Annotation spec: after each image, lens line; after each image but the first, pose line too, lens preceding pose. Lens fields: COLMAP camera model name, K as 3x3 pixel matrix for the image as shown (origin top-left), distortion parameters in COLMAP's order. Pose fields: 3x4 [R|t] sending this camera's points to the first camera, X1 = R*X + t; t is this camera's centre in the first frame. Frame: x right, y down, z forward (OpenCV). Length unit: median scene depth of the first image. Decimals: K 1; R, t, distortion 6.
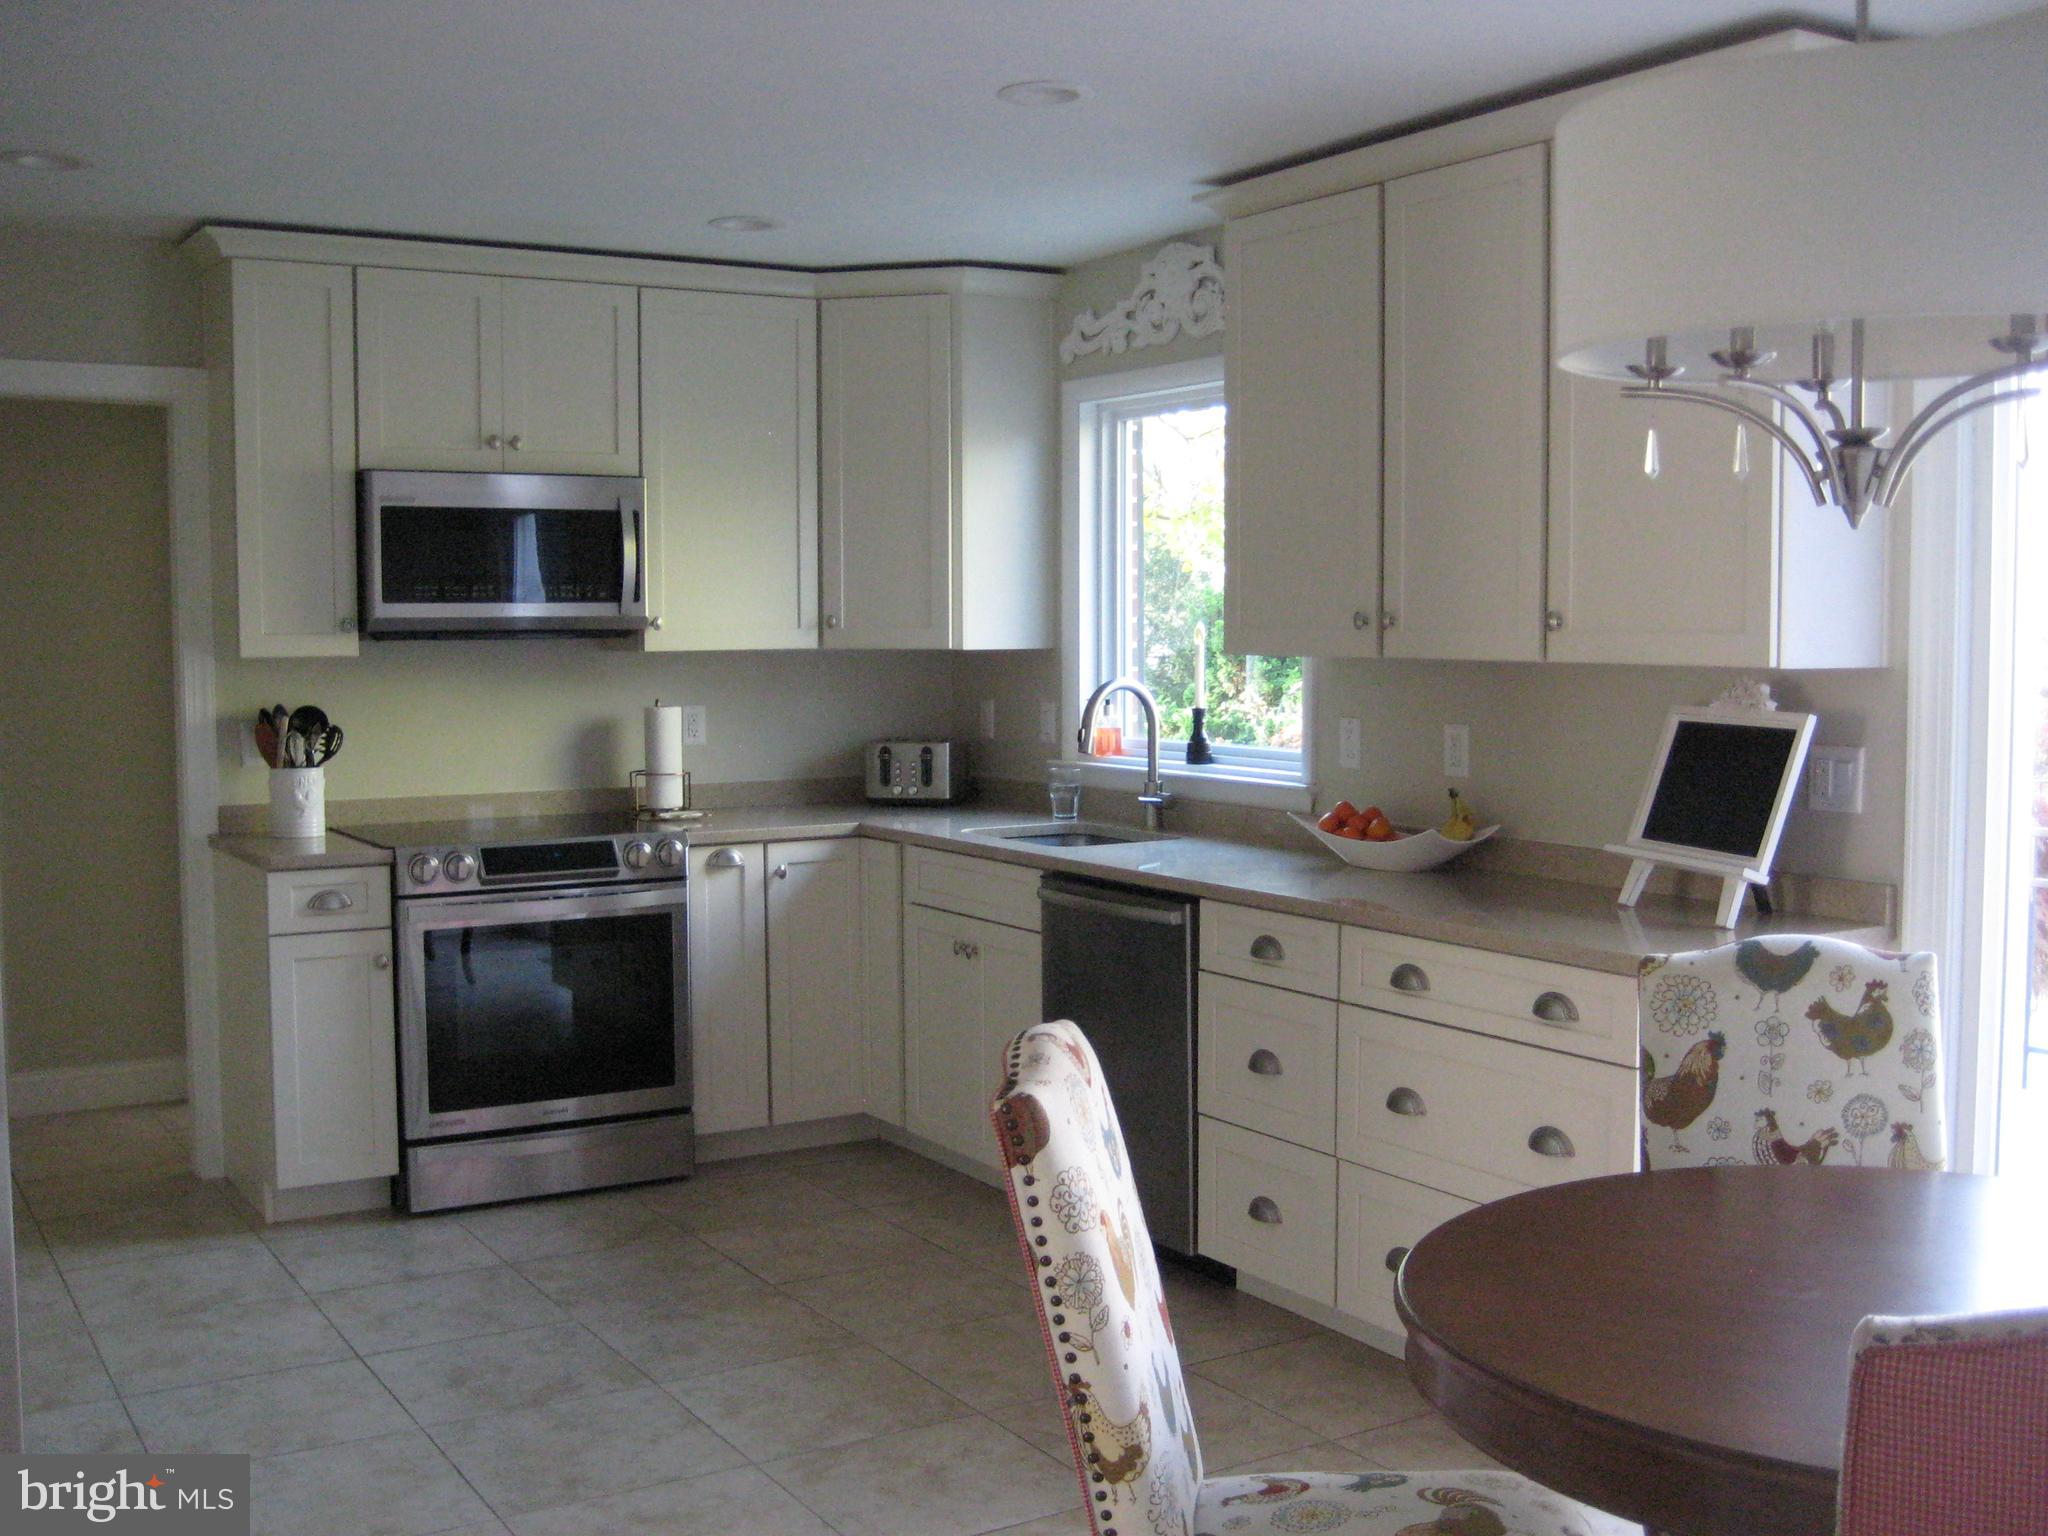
lens RADIAL K [[2122.1, 0, 1024.3], [0, 2122.1, 766.1], [0, 0, 1]] dist [-0.096906, 0.000000]
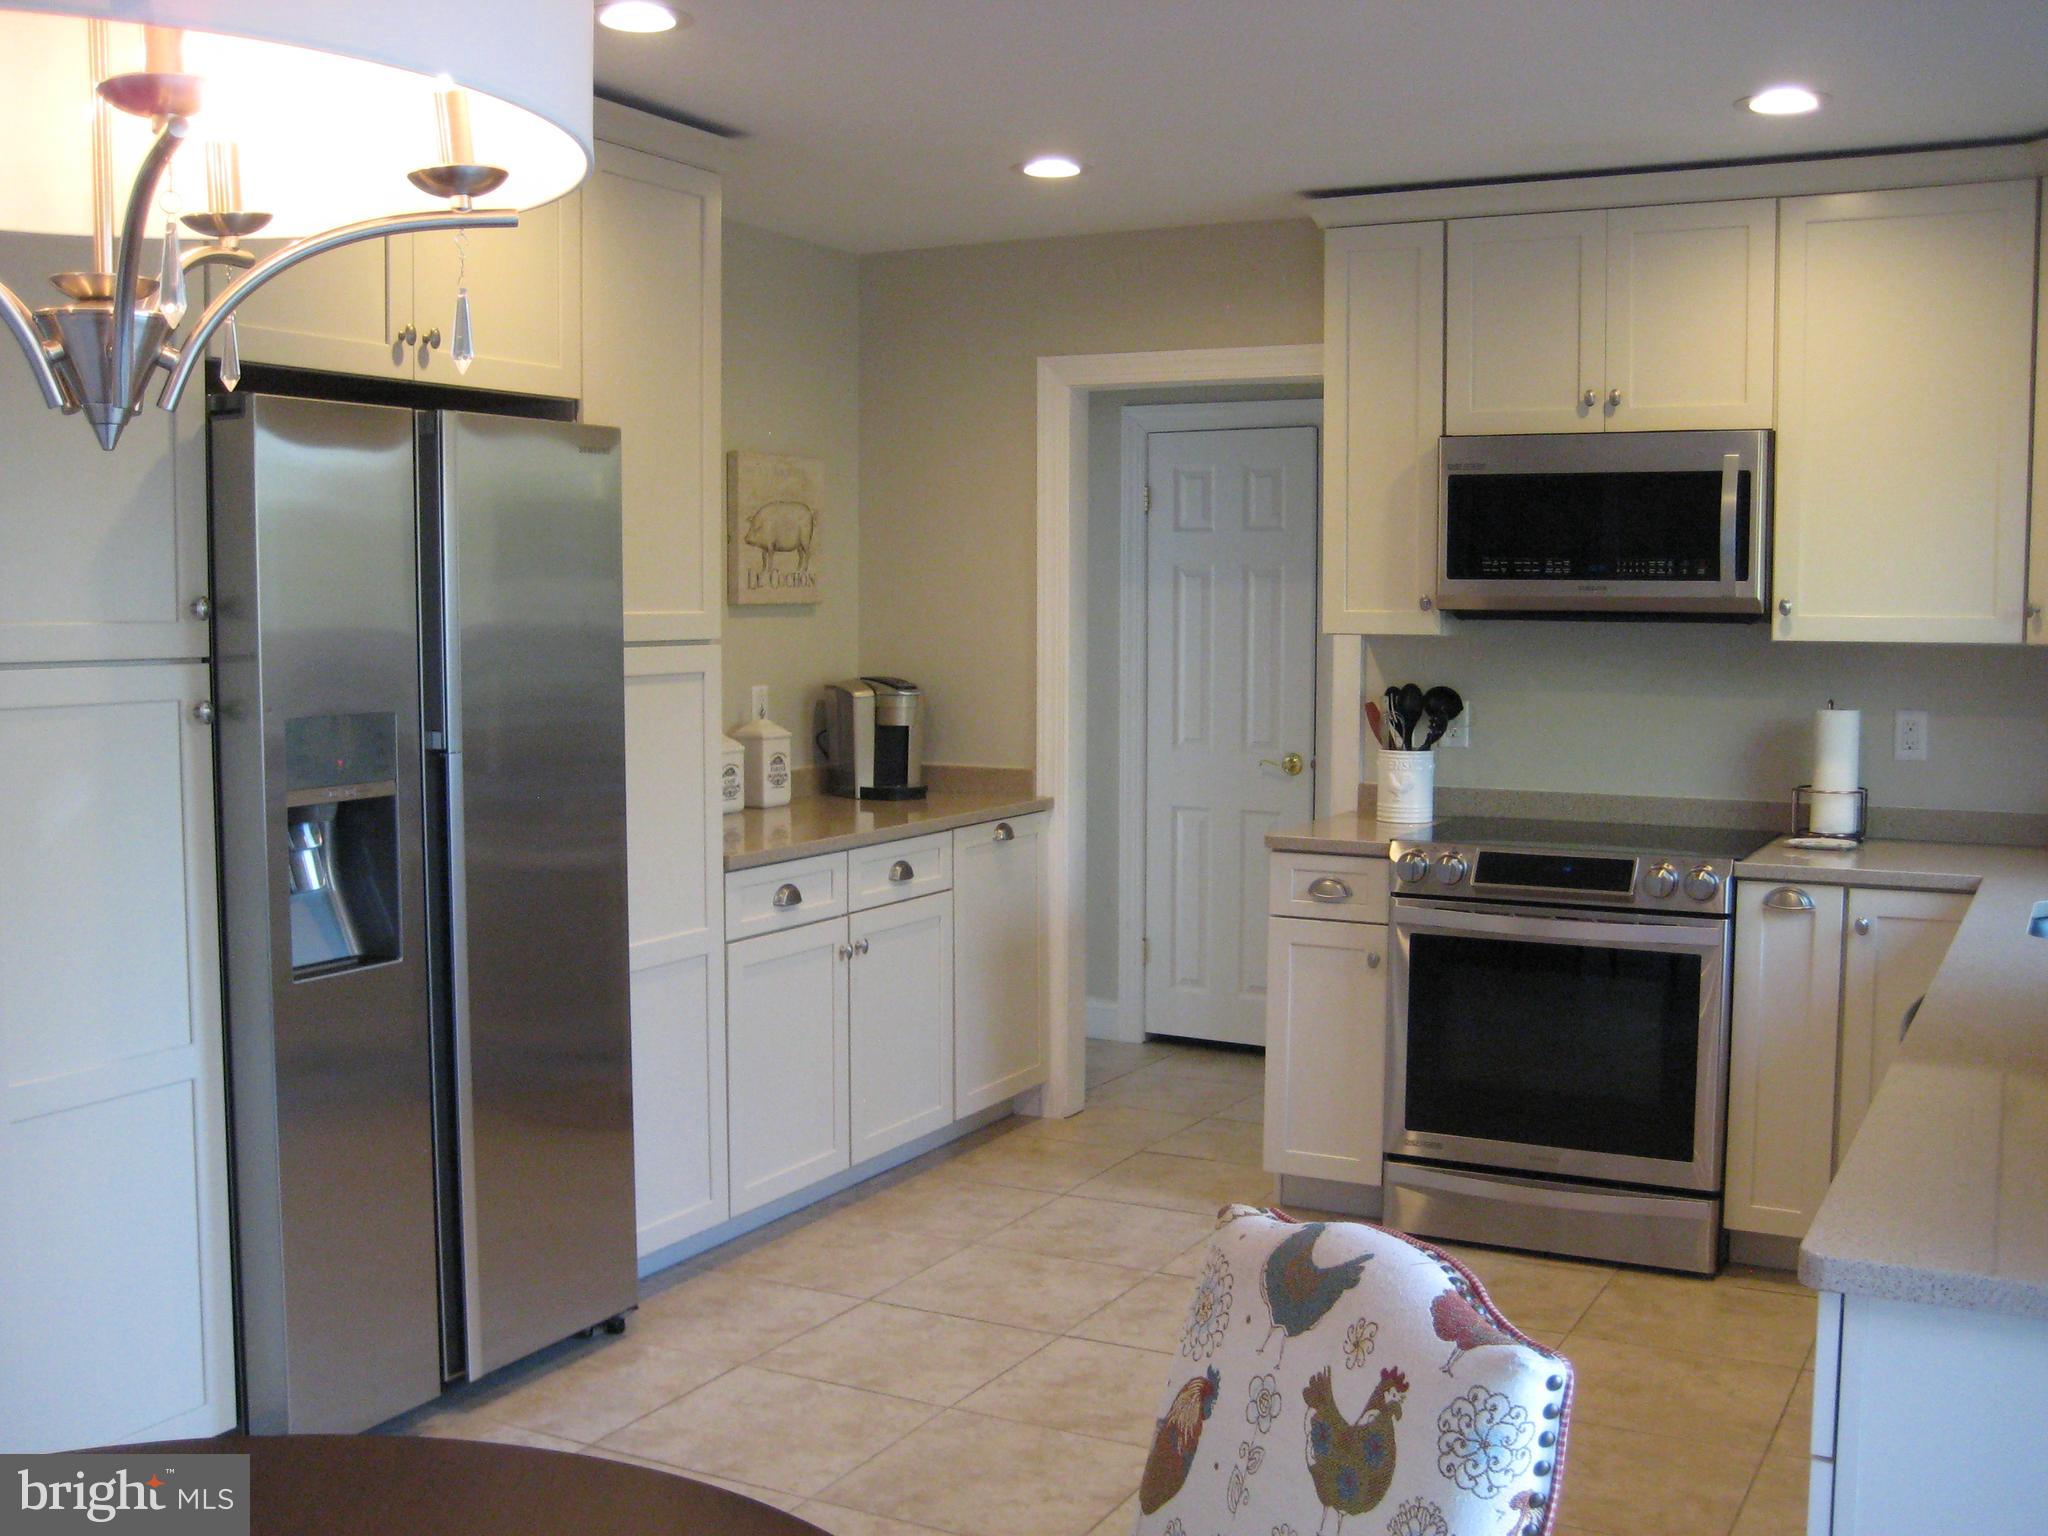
lens RADIAL K [[2122.1, 0, 1031.3], [0, 2122.1, 776.2], [0, 0, 1]] dist [-0.096906, 0.000000]
pose [[0.513895, 0.076697, -0.854418, 0.417960], [-0.062815, 0.996686, 0.051687, -0.028378], [0.855550, 0.027109, 0.517010, 0.370156]]
